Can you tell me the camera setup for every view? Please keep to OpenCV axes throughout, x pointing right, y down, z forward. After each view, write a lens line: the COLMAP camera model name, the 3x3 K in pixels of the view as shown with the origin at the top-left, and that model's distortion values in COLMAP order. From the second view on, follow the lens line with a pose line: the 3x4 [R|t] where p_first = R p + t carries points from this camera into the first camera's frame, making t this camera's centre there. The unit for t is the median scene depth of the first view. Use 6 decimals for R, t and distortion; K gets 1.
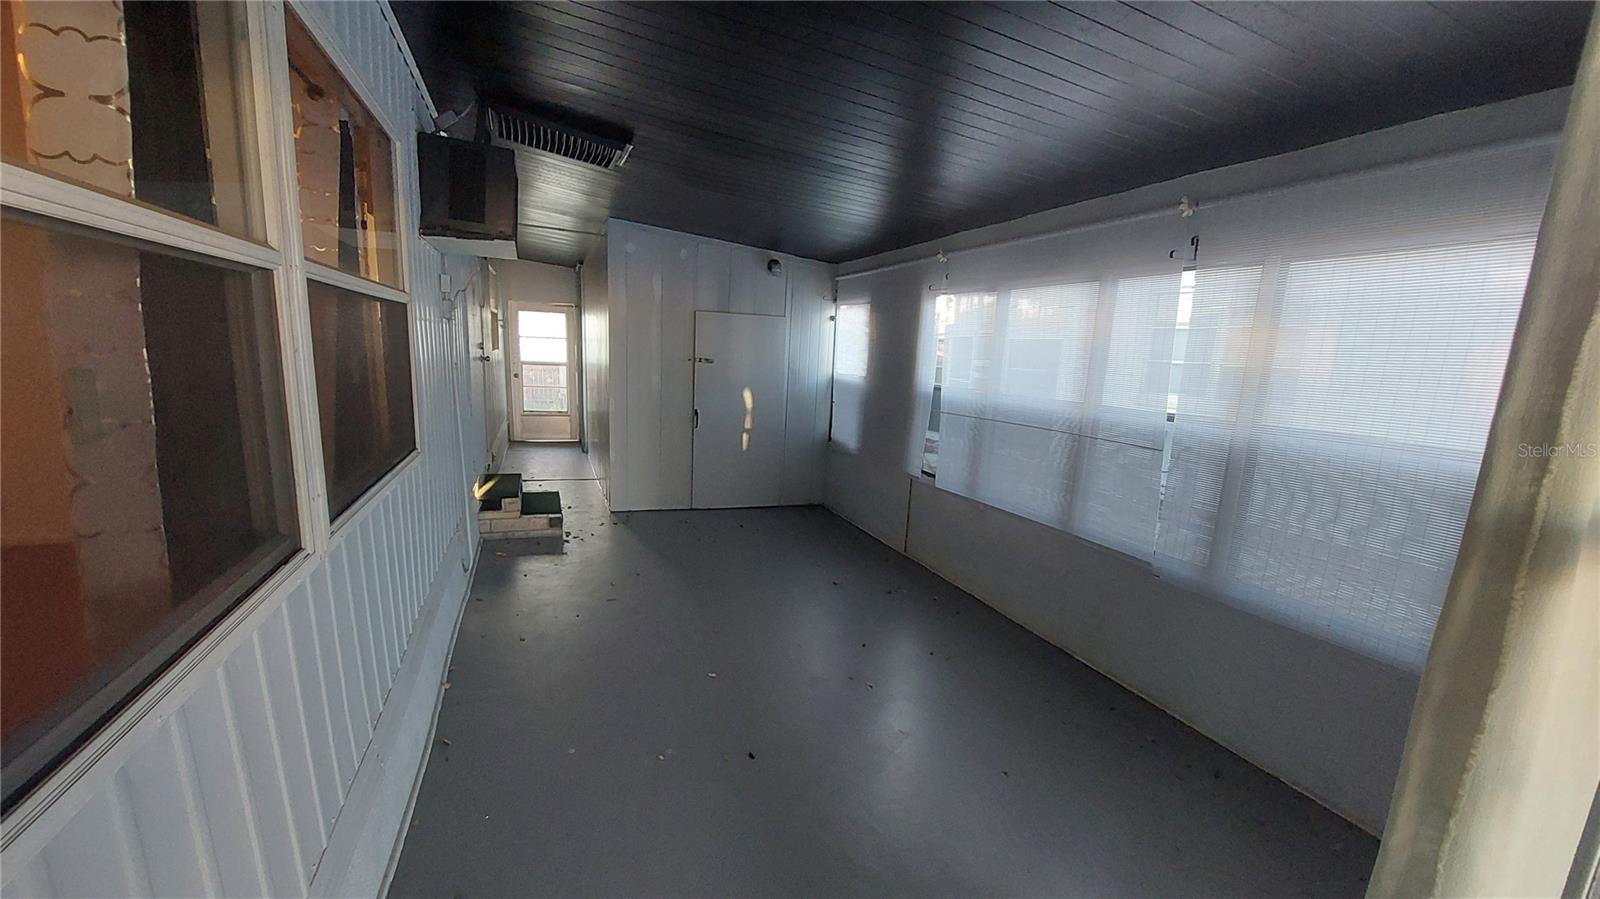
lens RADIAL K [[635.7, 0, 798.0], [0, 635.7, 467.4], [0, 0, 1]] dist [-0.018118, -0.000364]
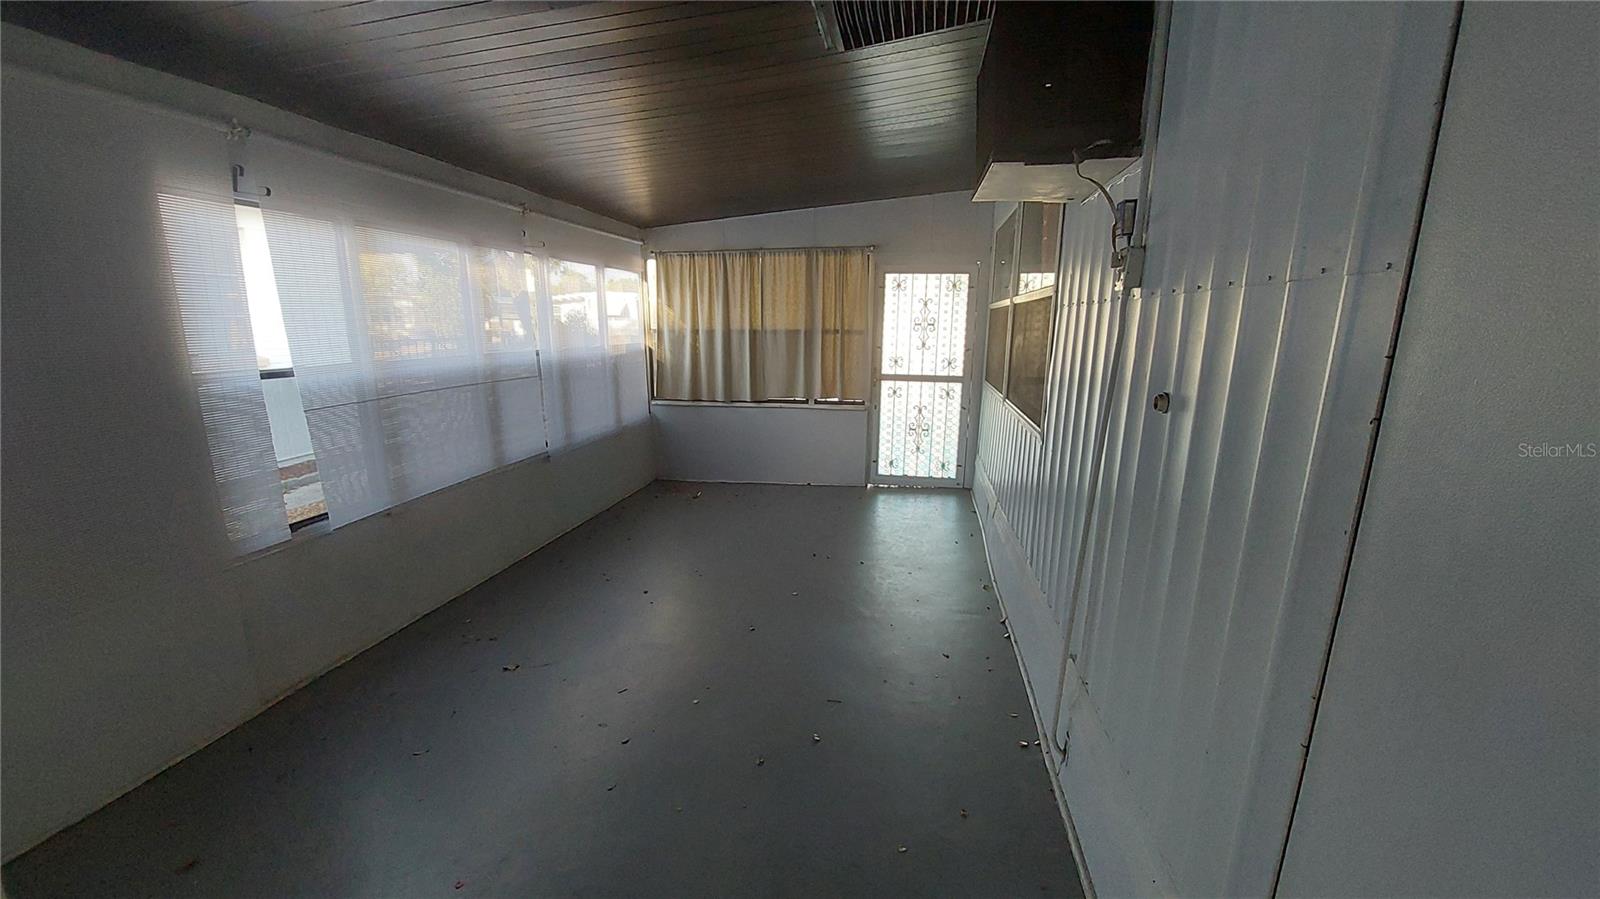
lens RADIAL K [[635.7, 0, 798.0], [0, 635.7, 467.4], [0, 0, 1]] dist [-0.018118, -0.000364]
pose [[-0.838075, -0.180858, 0.514705, -0.570062], [0.045900, 0.916731, 0.396860, -0.300467], [-0.543621, 0.356223, -0.759988, 1.438042]]
